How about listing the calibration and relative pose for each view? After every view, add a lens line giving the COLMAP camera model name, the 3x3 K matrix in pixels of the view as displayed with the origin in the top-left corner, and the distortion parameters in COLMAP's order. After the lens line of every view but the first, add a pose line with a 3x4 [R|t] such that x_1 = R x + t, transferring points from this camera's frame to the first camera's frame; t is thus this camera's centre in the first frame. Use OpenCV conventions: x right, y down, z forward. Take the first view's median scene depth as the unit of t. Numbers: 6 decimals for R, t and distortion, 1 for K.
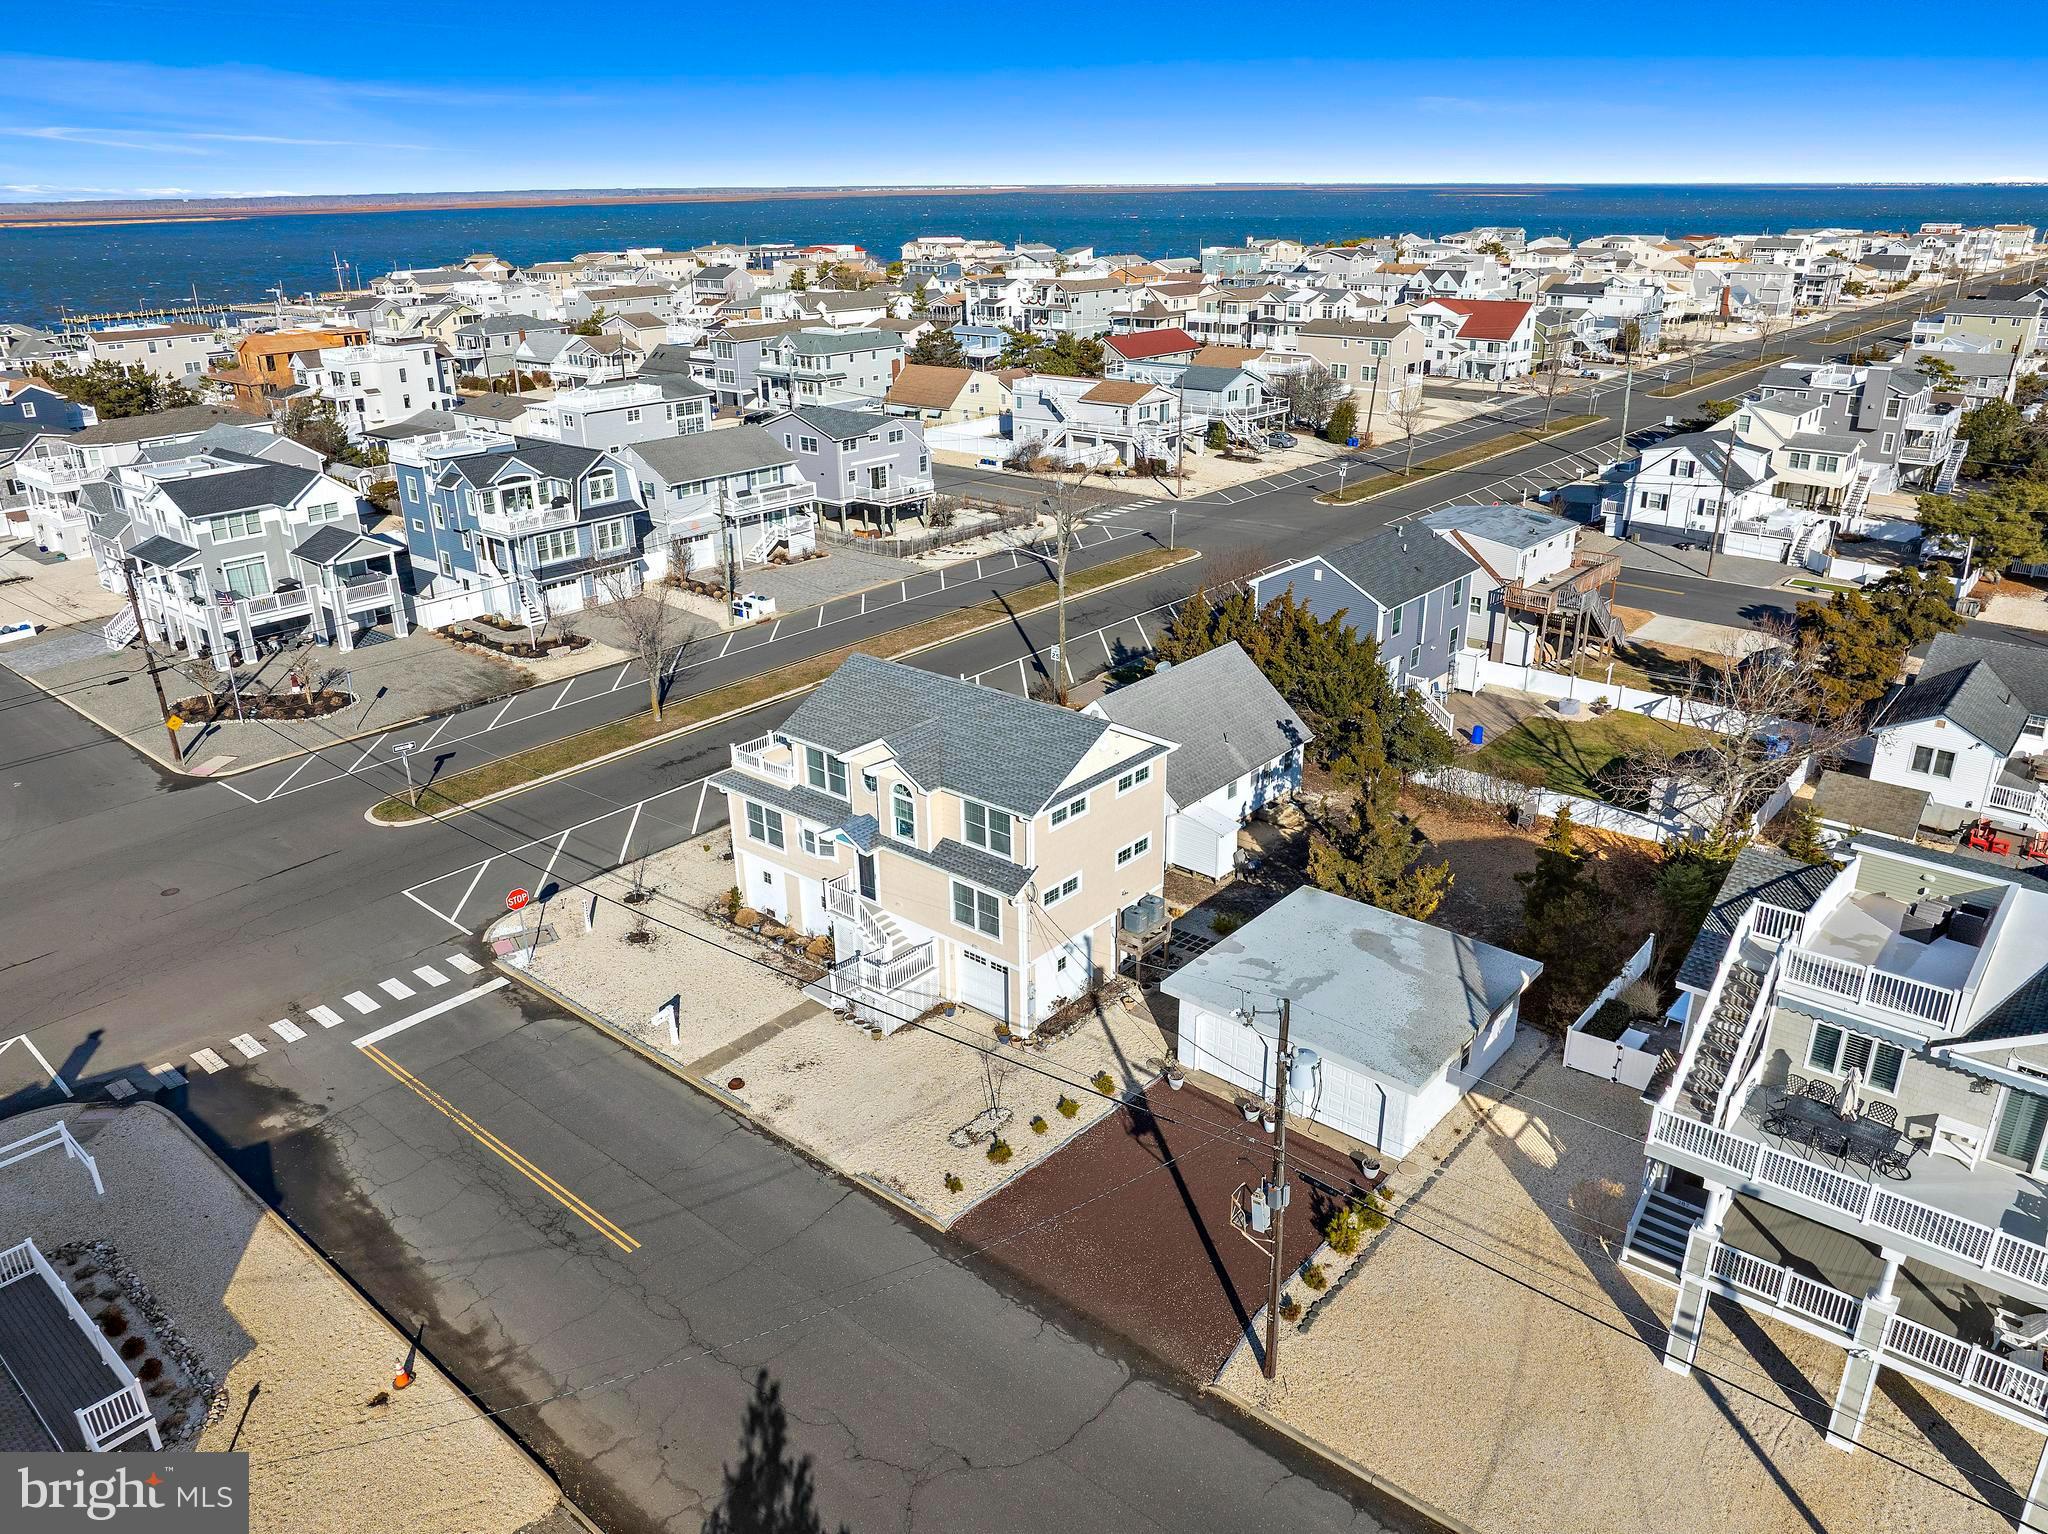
lens RADIAL K [[1445.1, 0, 1032.2], [0, 1445.1, 802.0], [0, 0, 1]] dist [-0.033427, -0.006864]
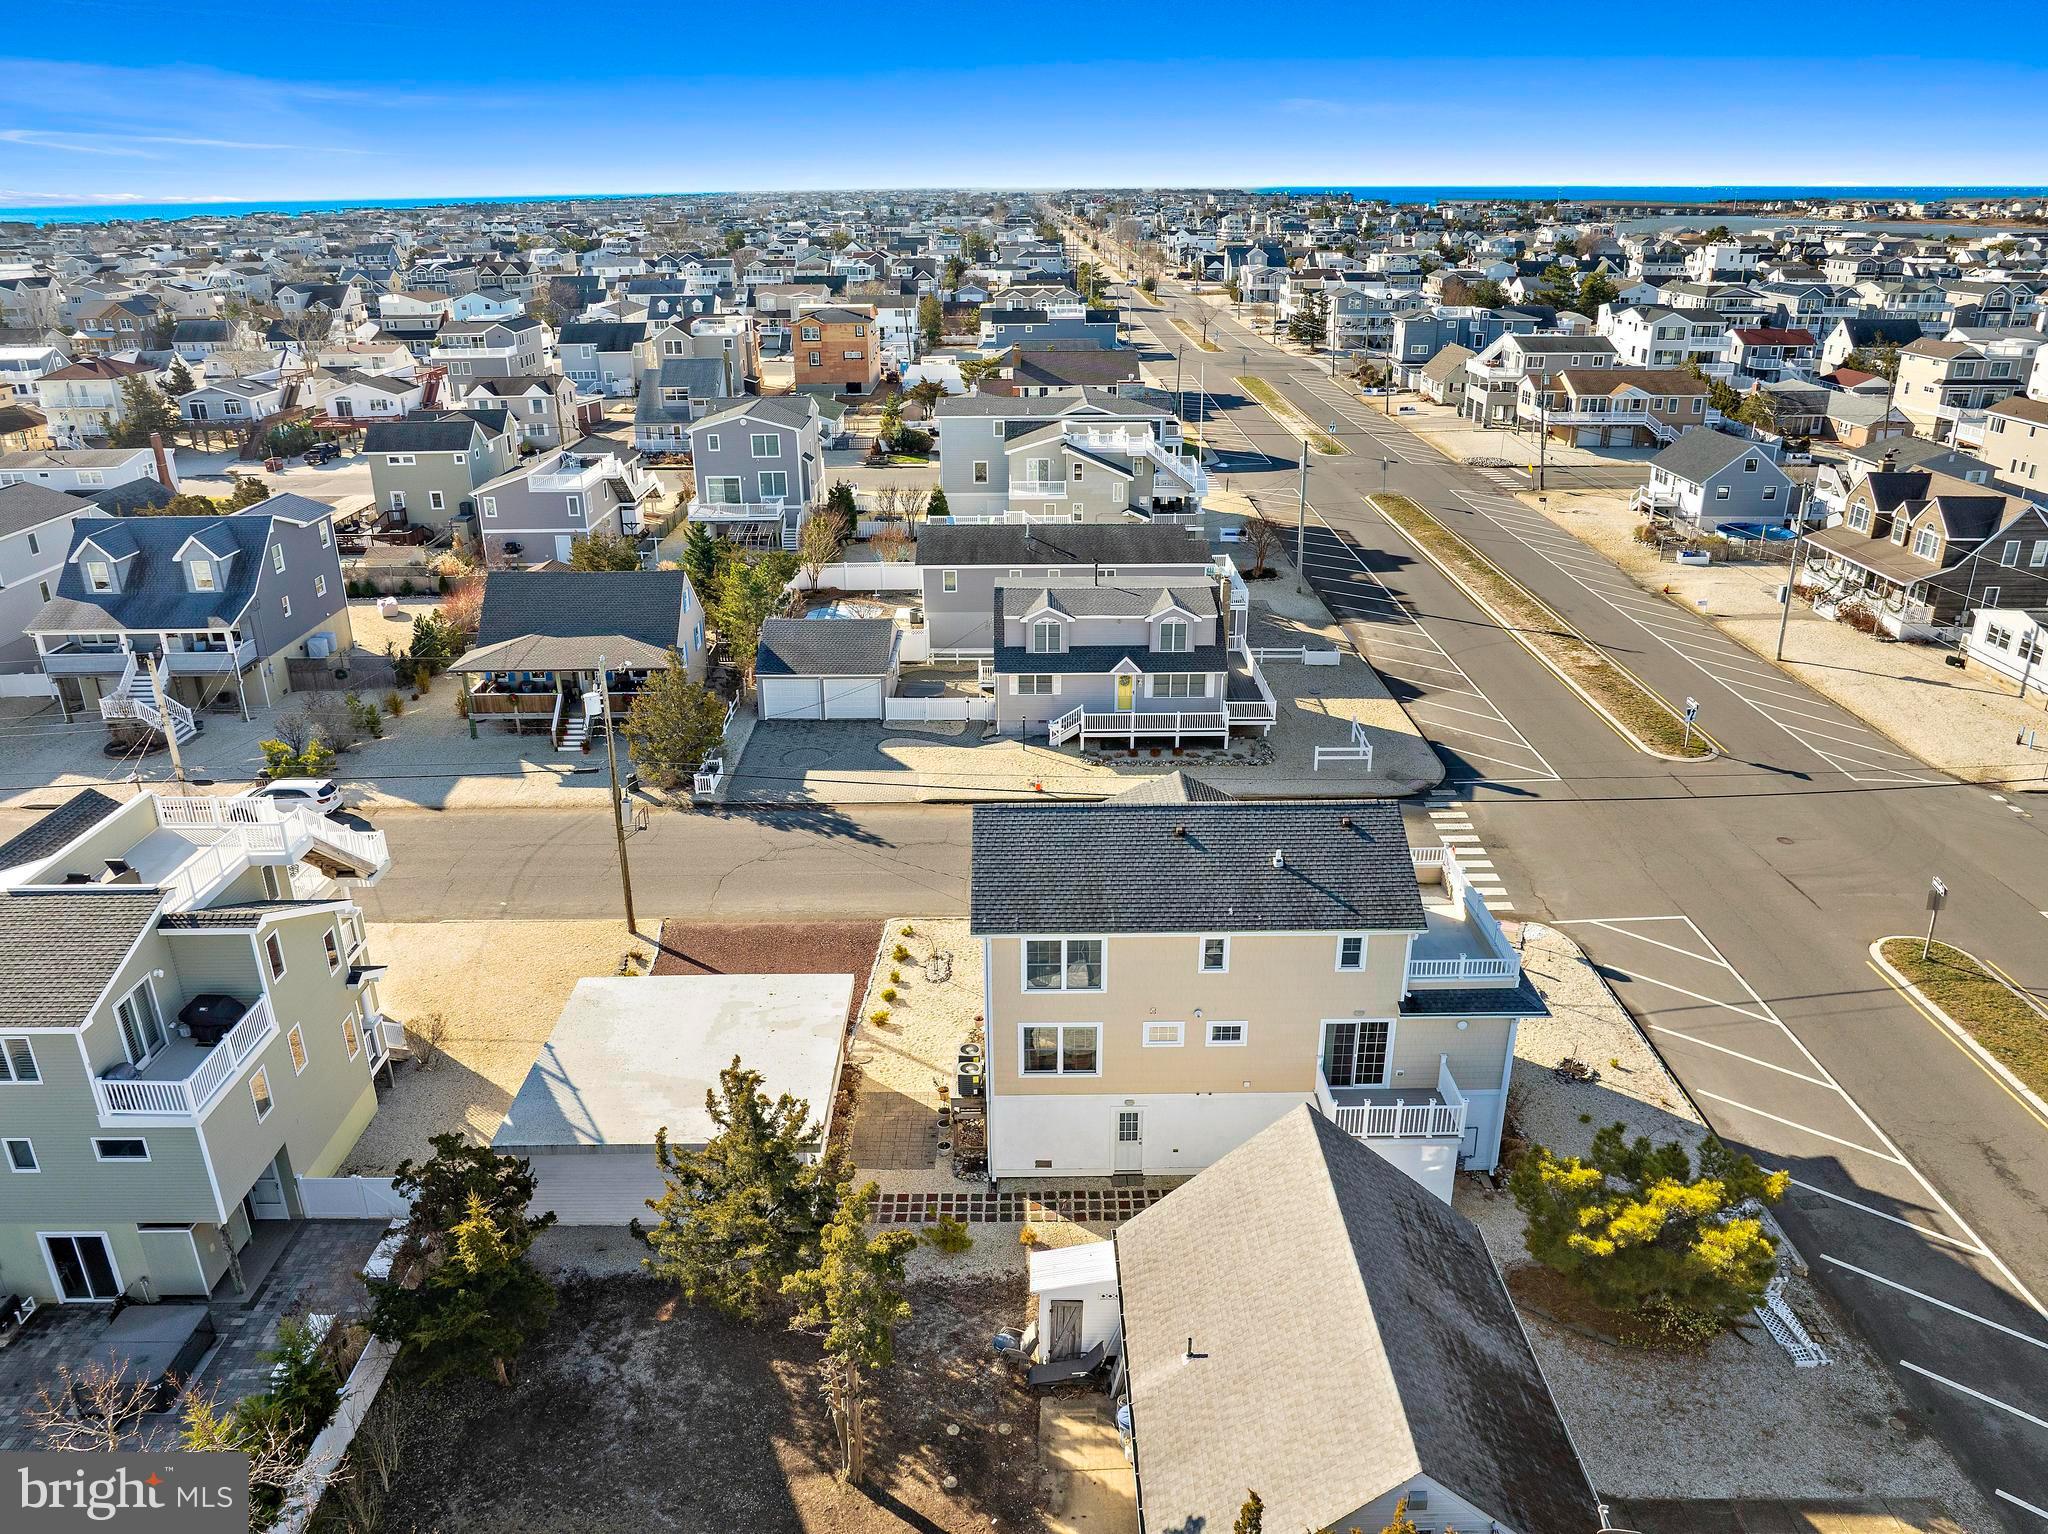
lens RADIAL K [[1429.0, 0, 1031.9], [0, 1429.0, 767.3], [0, 0, 1]] dist [-0.035834, -0.000764]
pose [[-0.757020, 0.260831, -0.599073, 0.318598], [-0.244822, 0.736839, 0.630183, -0.370869], [0.605792, 0.623727, -0.493944, 0.850104]]
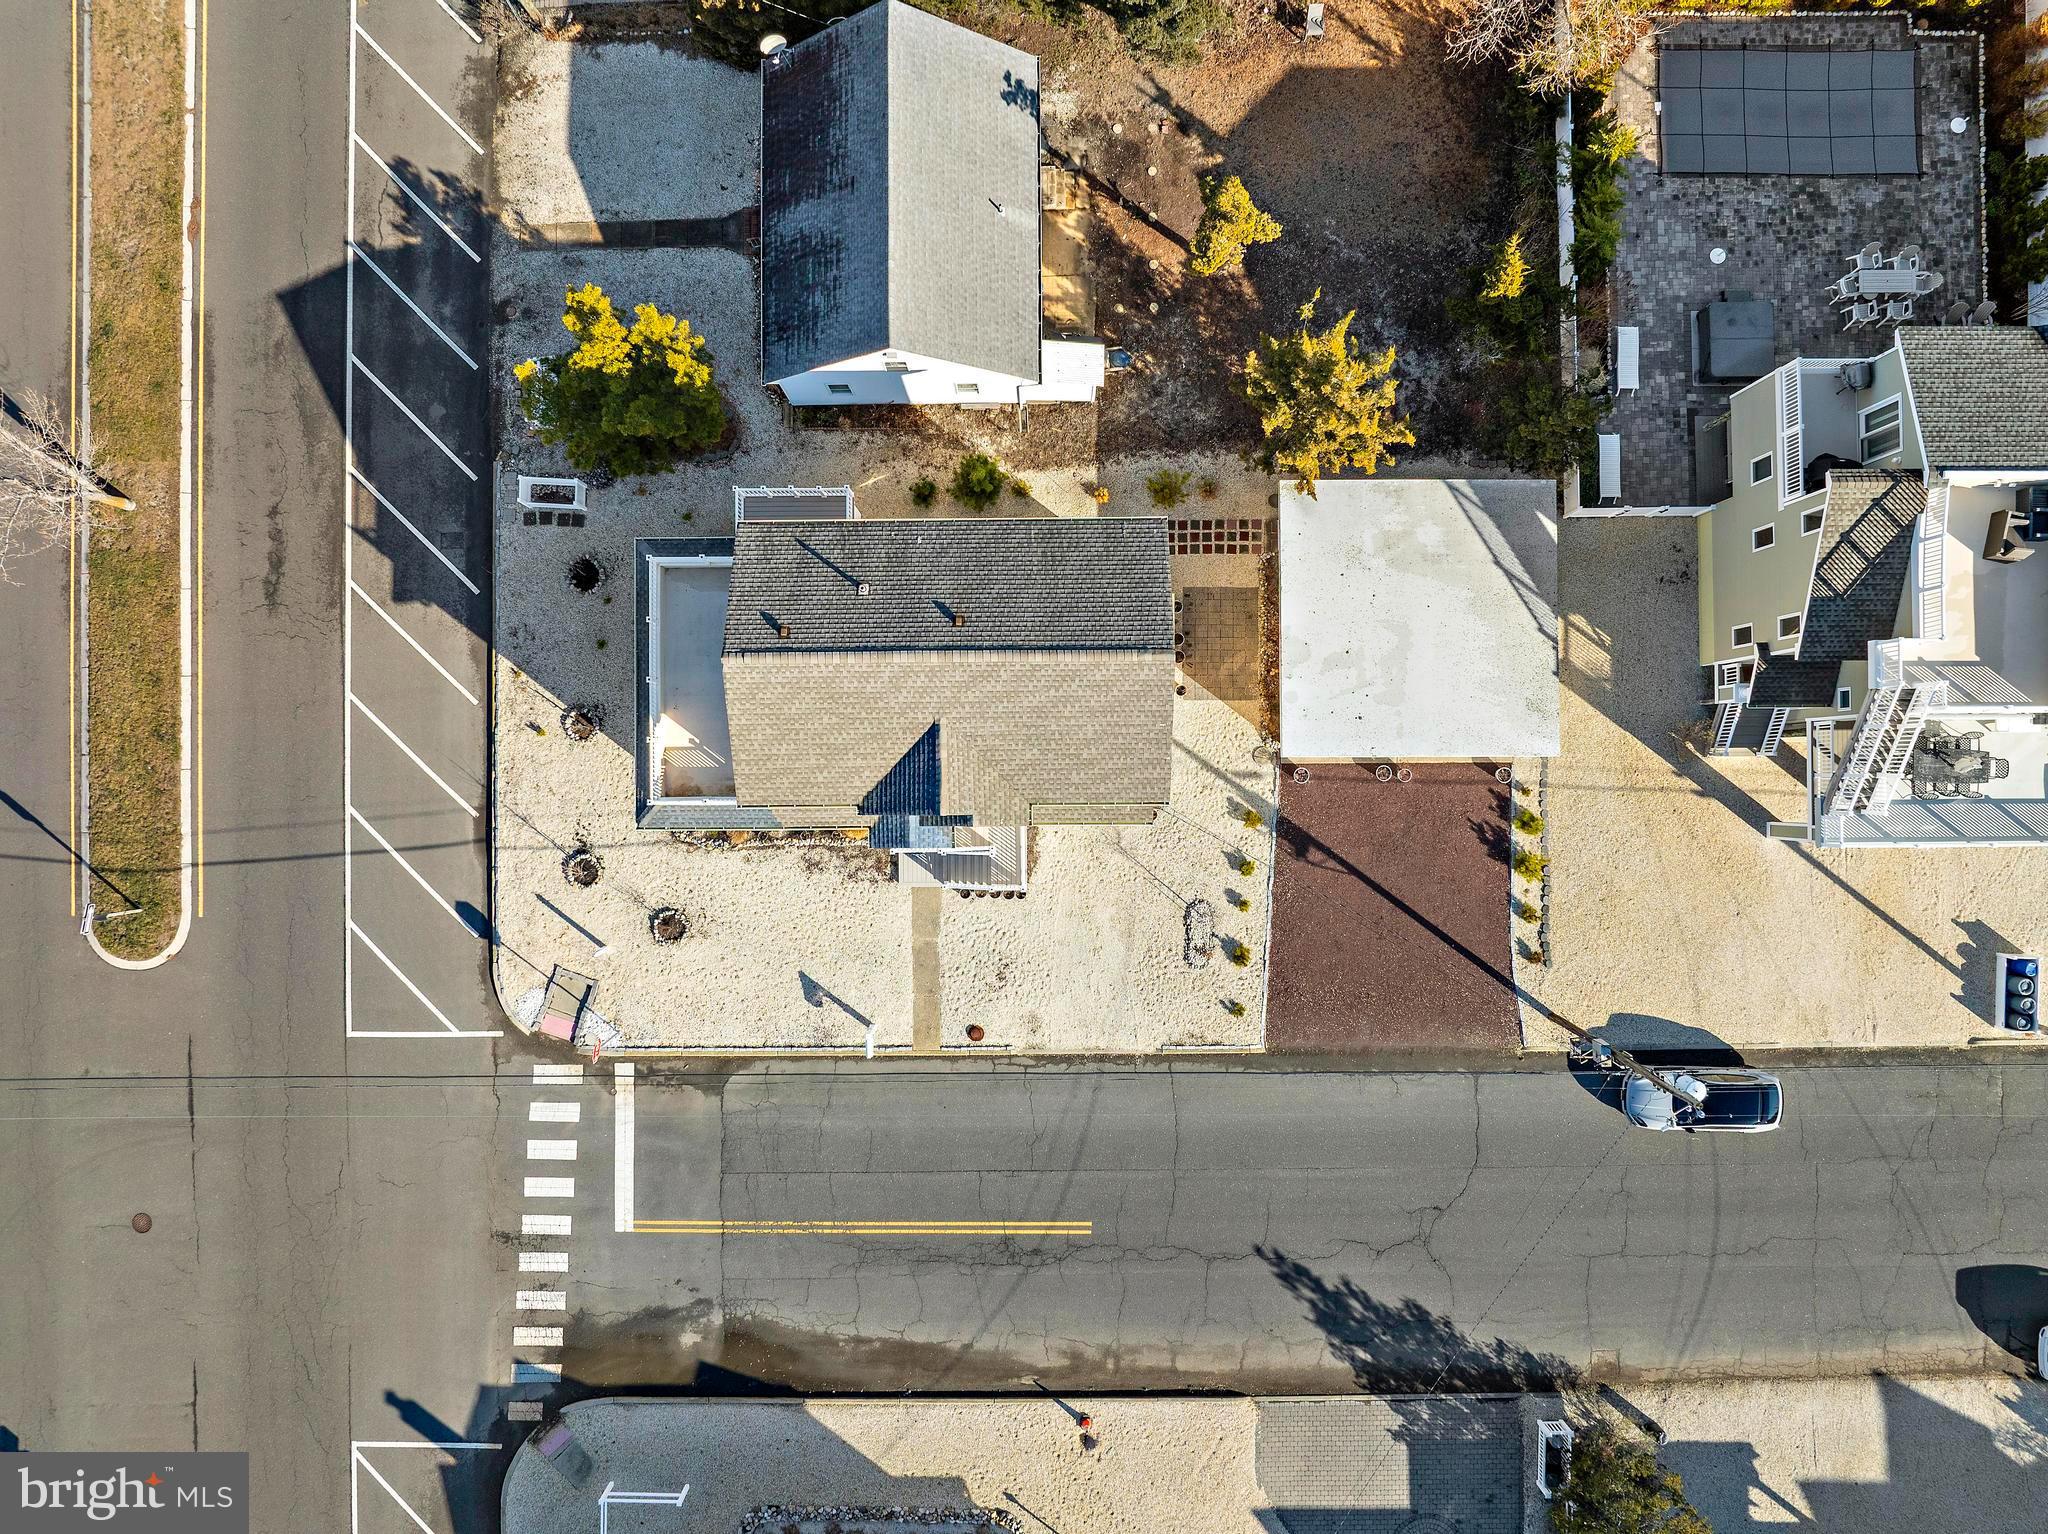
lens RADIAL K [[1445.8, 0, 1021.4], [0, 1445.8, 838.4], [0, 0, 1]] dist [-0.029693, -0.008807]
pose [[0.757926, -0.652218, 0.012662, -0.058205], [0.254629, 0.313657, 0.914759, -0.473151], [-0.600594, -0.690095, 0.403803, 0.378305]]
